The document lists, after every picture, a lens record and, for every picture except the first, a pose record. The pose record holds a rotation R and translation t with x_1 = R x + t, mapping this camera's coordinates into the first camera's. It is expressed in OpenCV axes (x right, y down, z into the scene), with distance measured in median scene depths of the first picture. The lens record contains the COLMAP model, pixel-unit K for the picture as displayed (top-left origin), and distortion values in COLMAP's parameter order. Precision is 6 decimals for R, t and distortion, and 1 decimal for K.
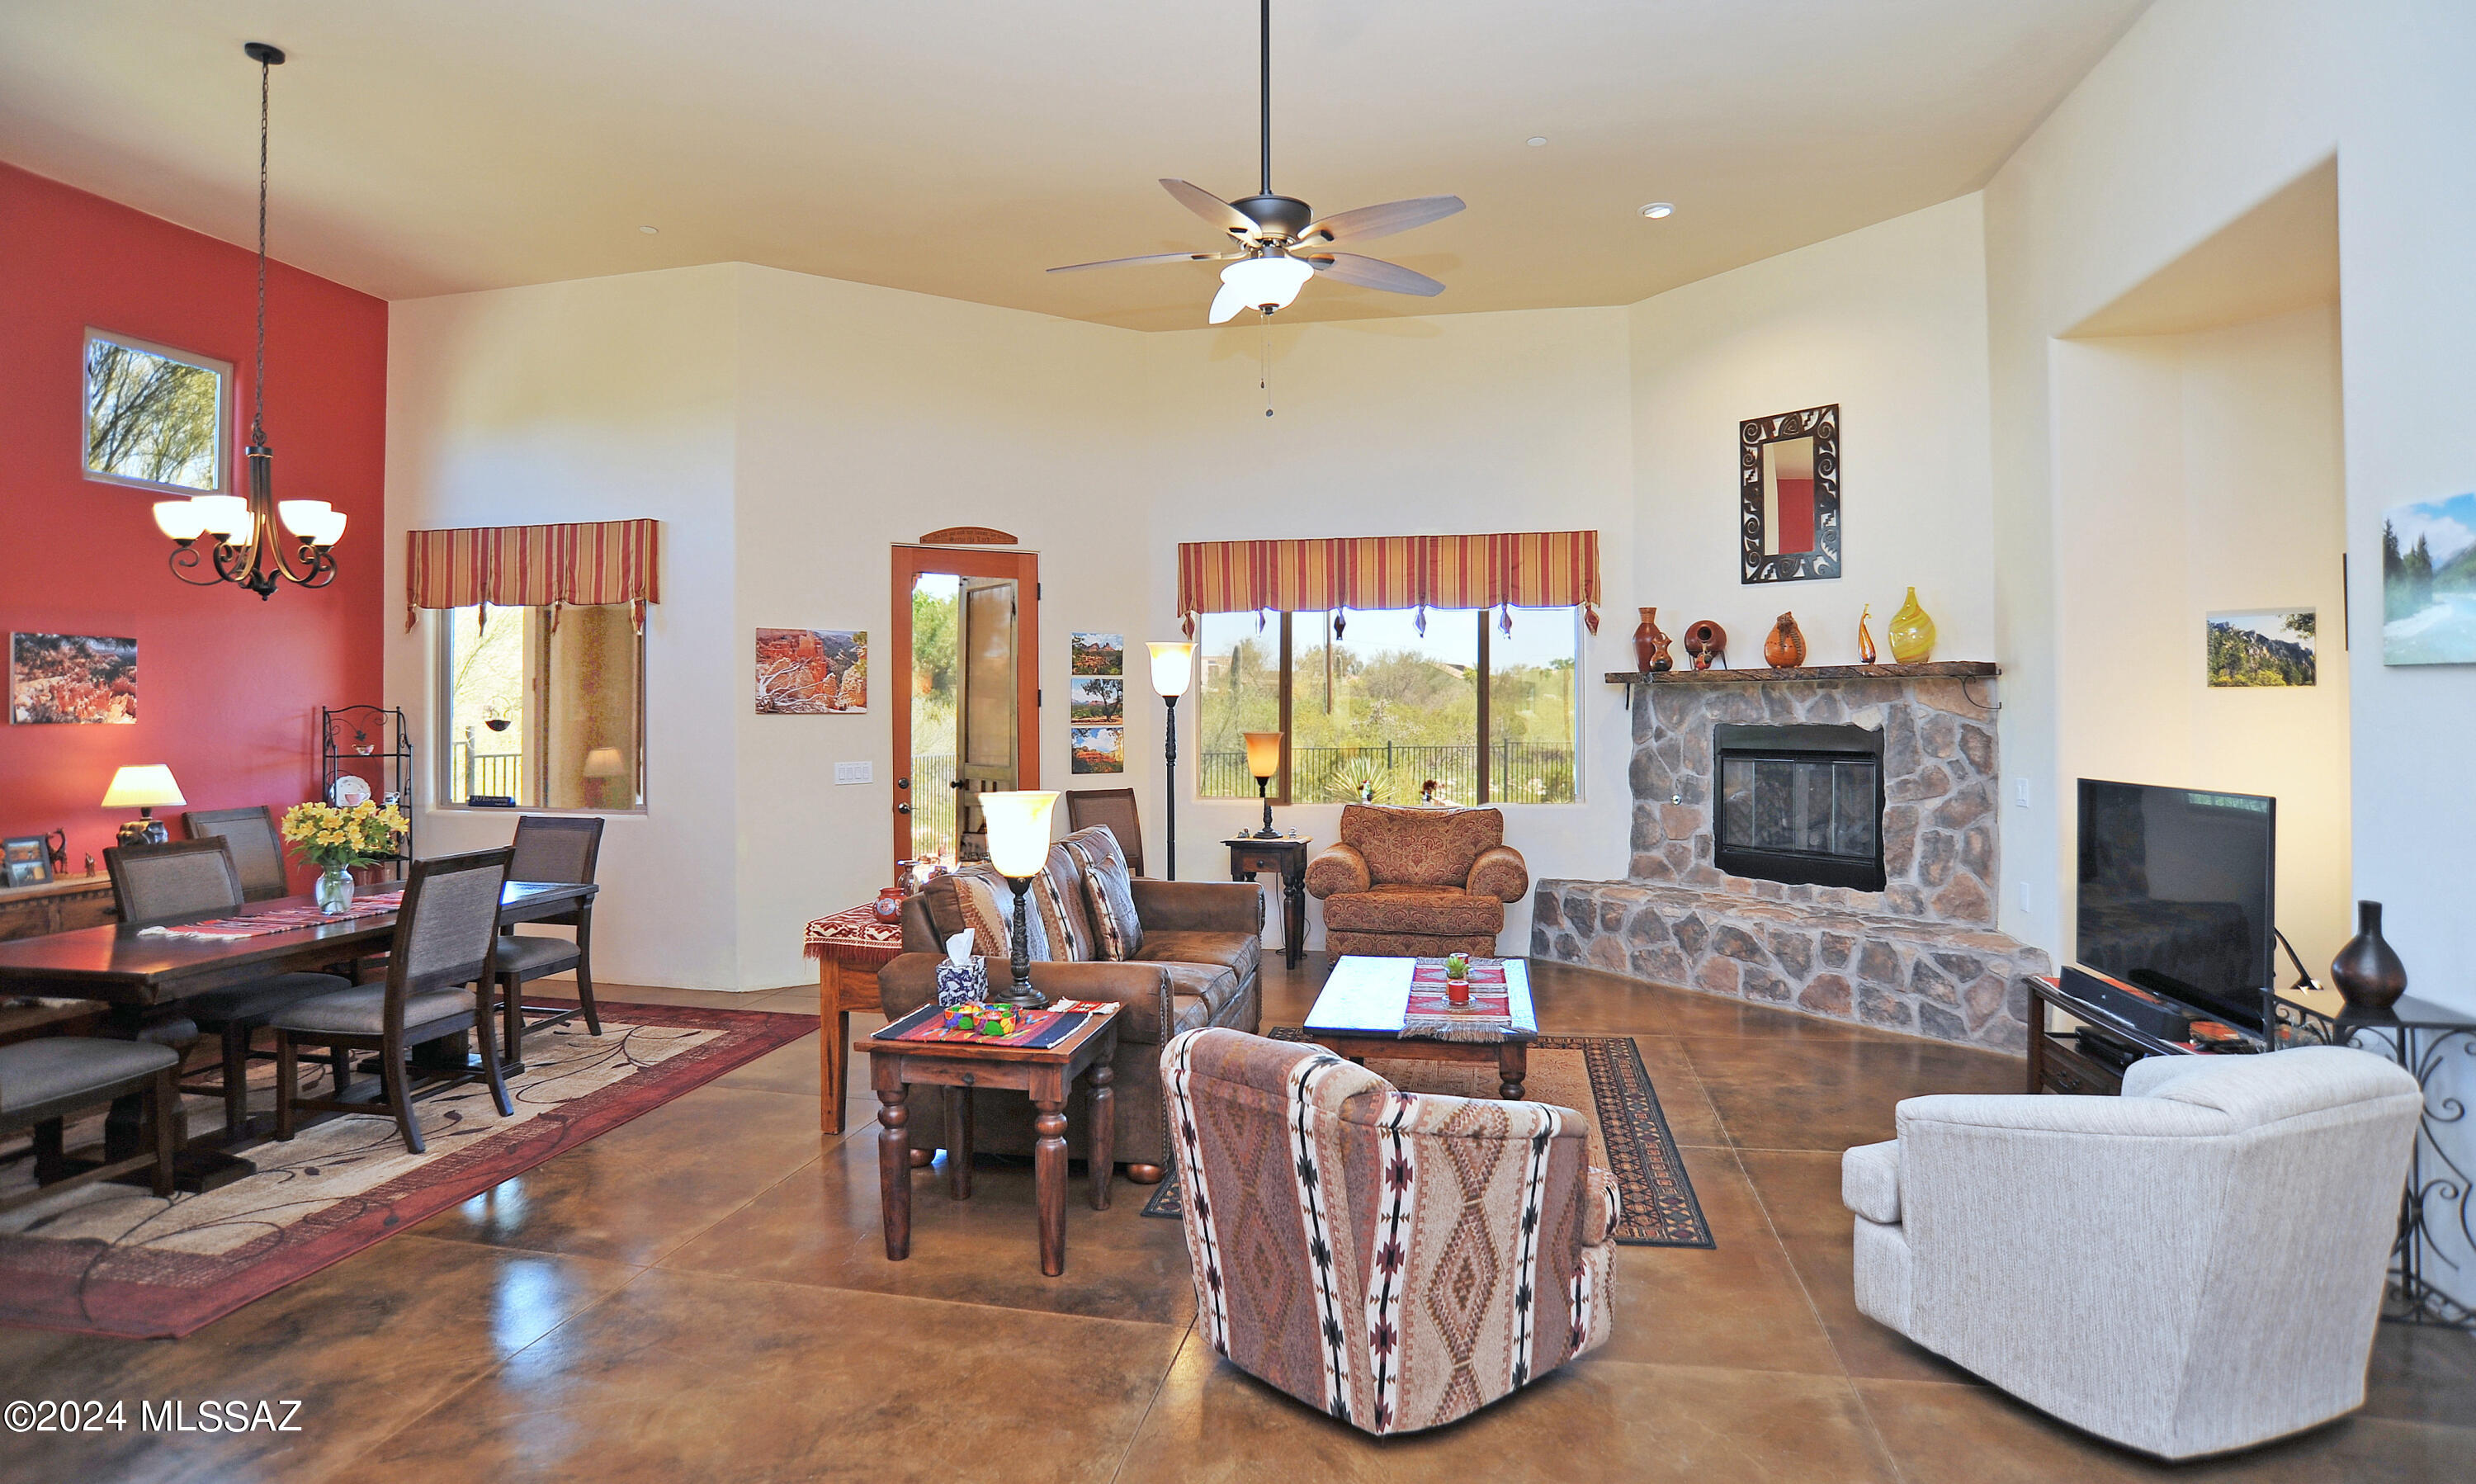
lens RADIAL K [[1312.6, 0, 1292.0], [0, 1312.6, 700.0], [0, 0, 1]] dist [-0.068480, 0.008895]
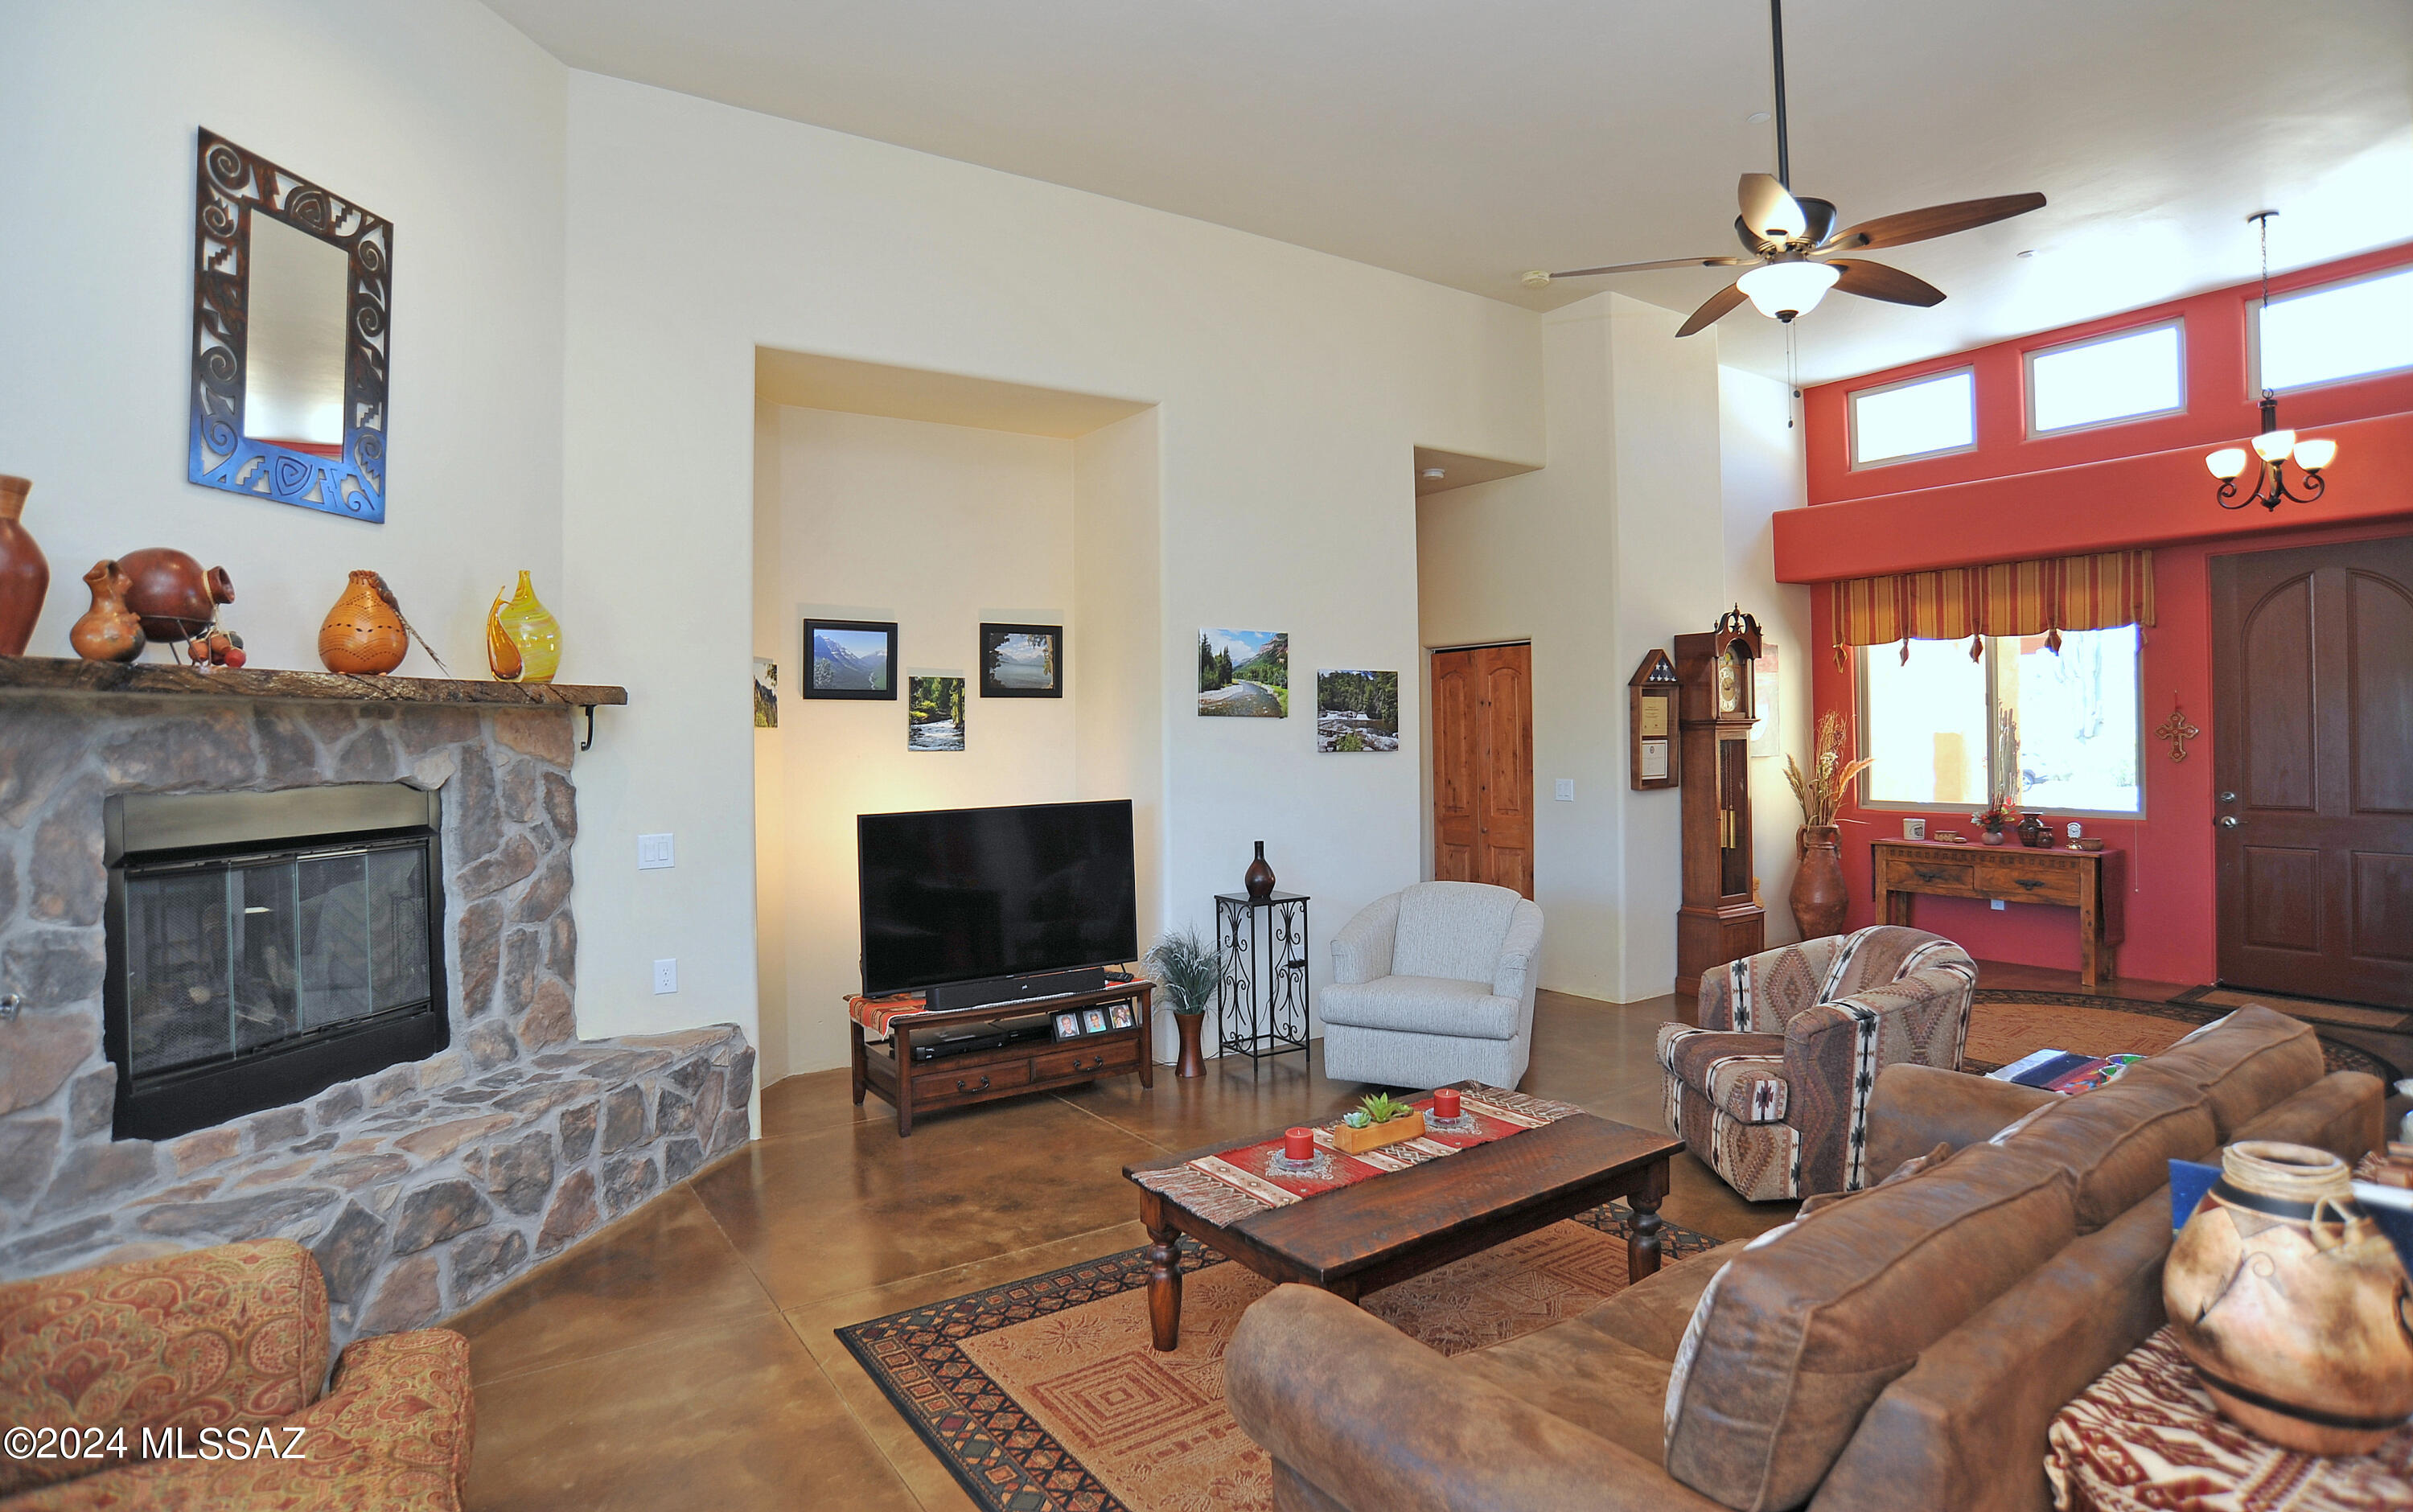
lens RADIAL K [[1235.7, 0, 1218.9], [0, 1235.7, 727.7], [0, 0, 1]] dist [-0.050286, 0.012693]
pose [[-0.683792, 0.017078, 0.729477, -0.212525], [0.012273, 0.999854, -0.011903, 0.005731], [-0.729573, 0.000813, -0.683902, 1.087245]]
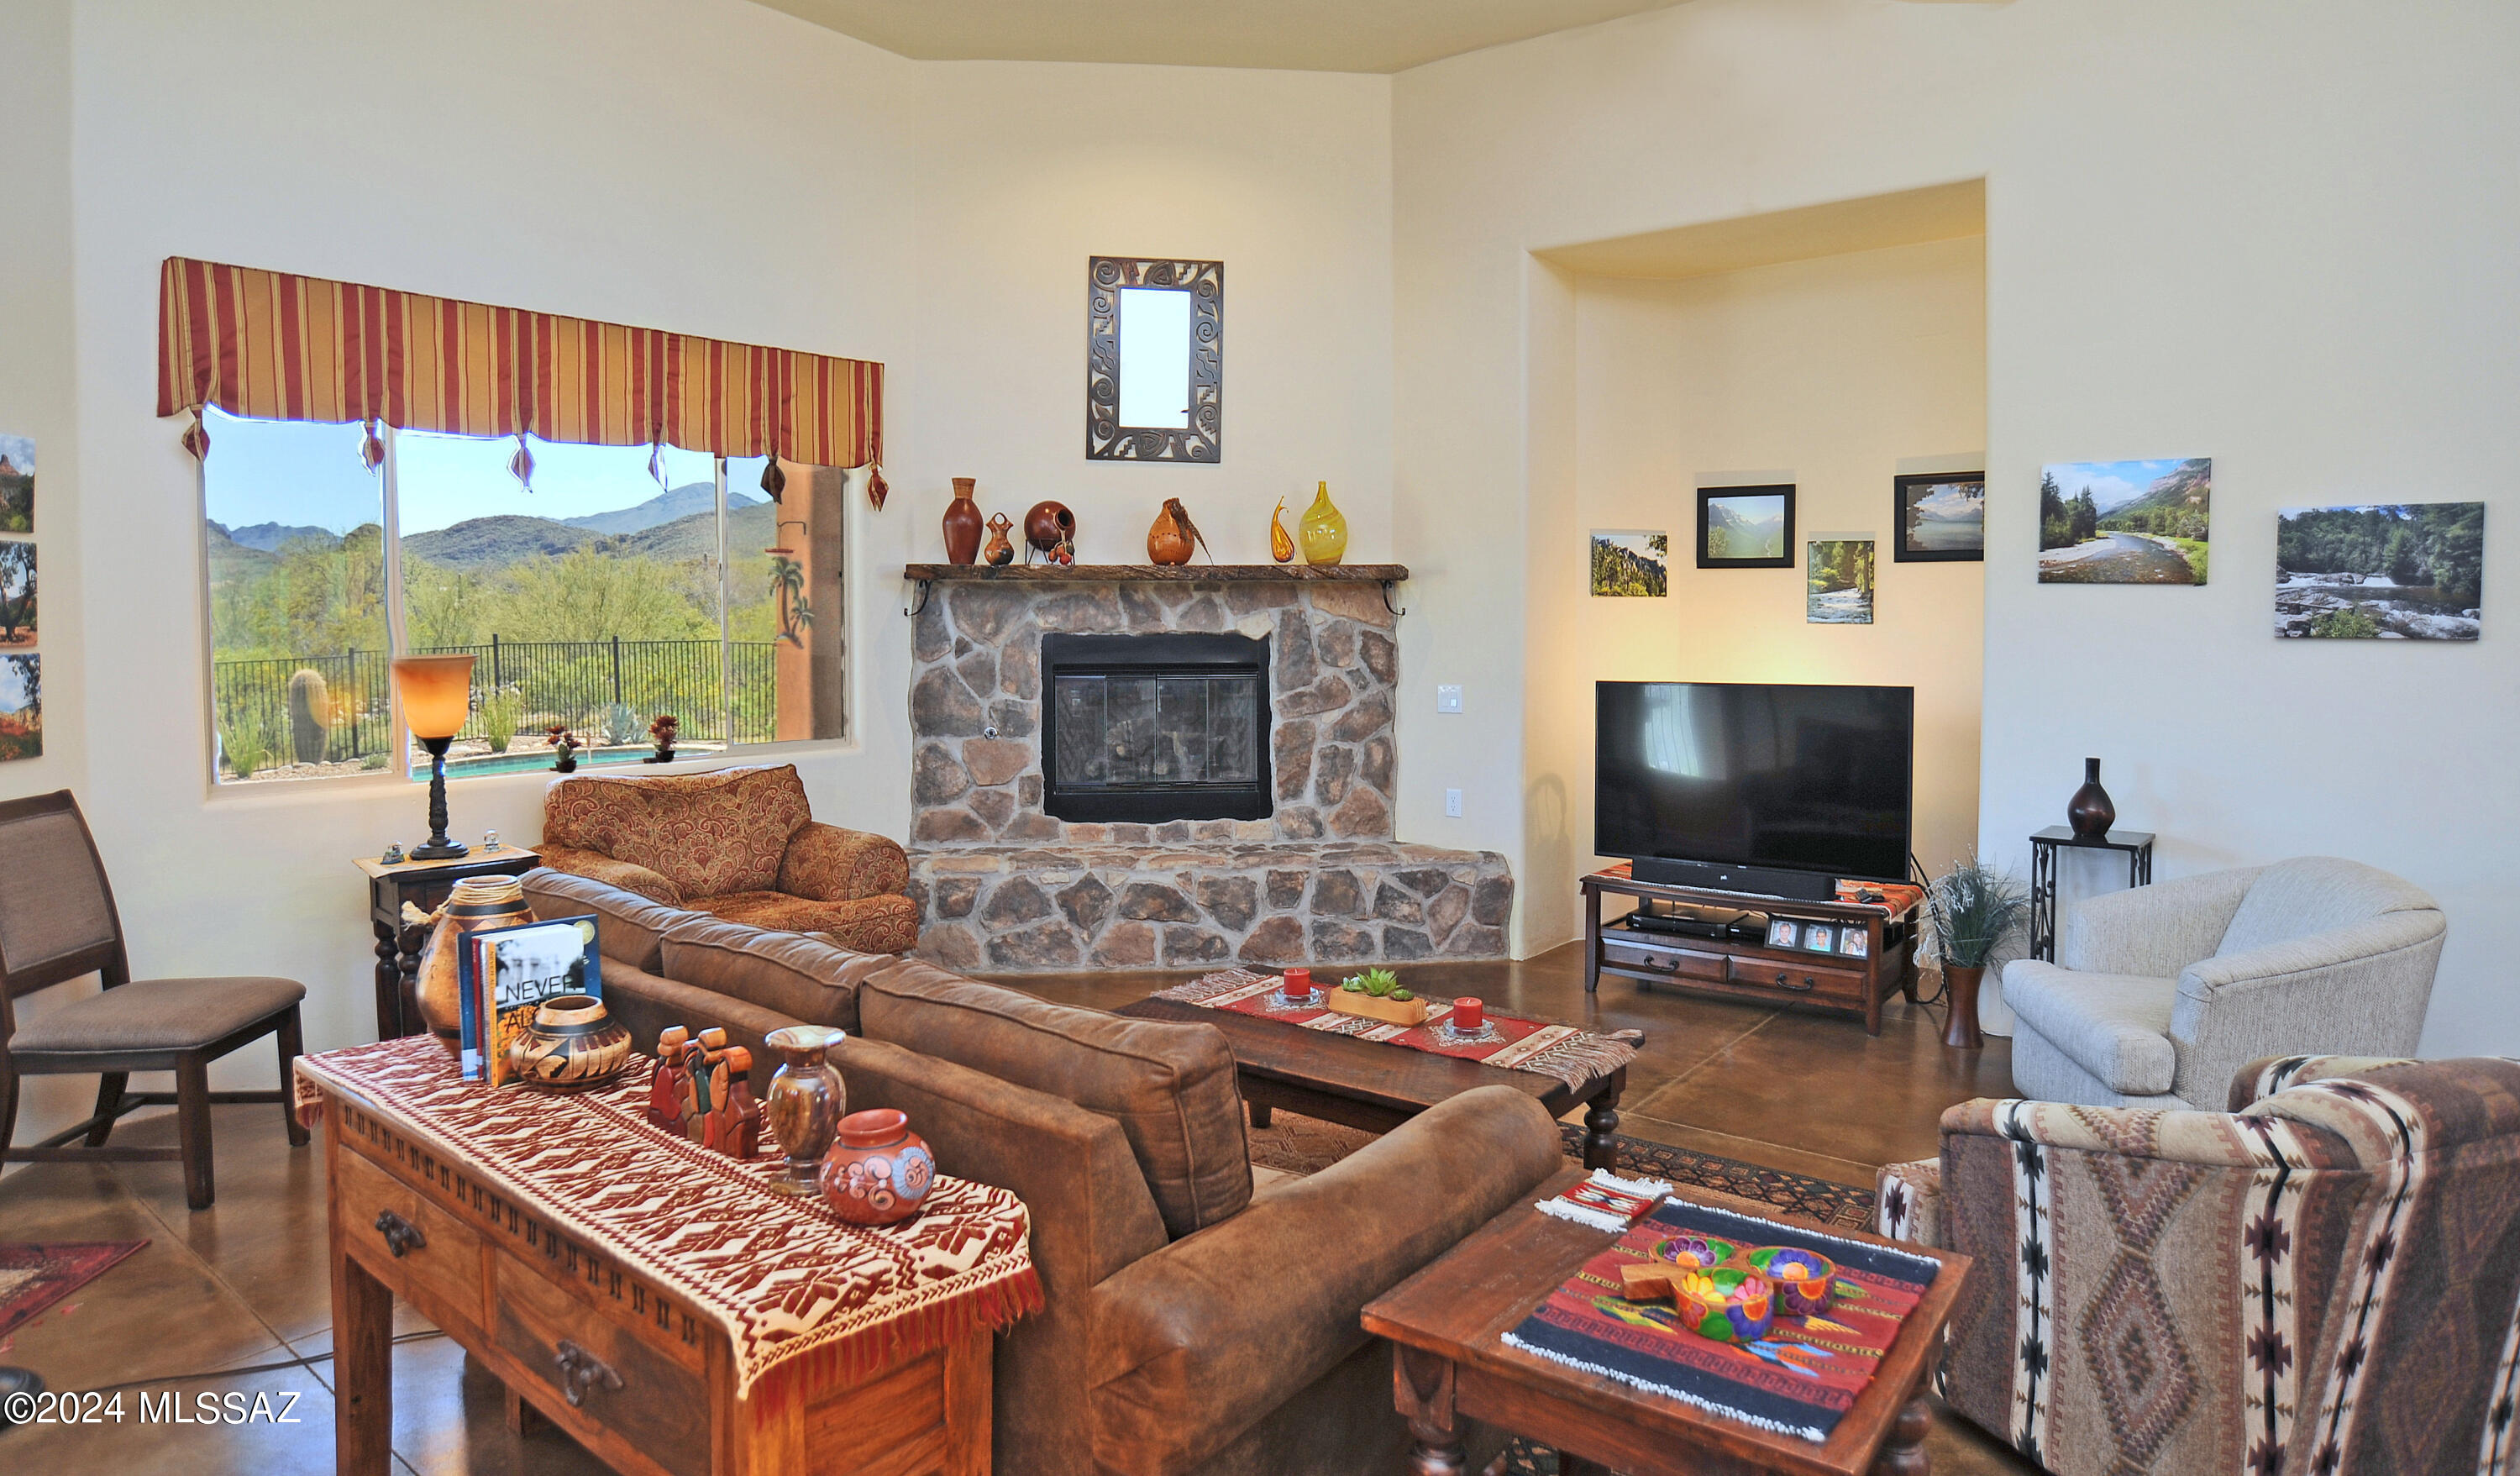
lens RADIAL K [[1421.9, 0, 1320.9], [0, 1421.9, 670.1], [0, 0, 1]] dist [-0.089183, 0.009187]
pose [[0.460720, -0.027990, 0.887104, -0.388543], [-0.007003, 0.999357, 0.035170, 0.009788], [-0.887518, -0.022416, 0.460227, 0.496461]]
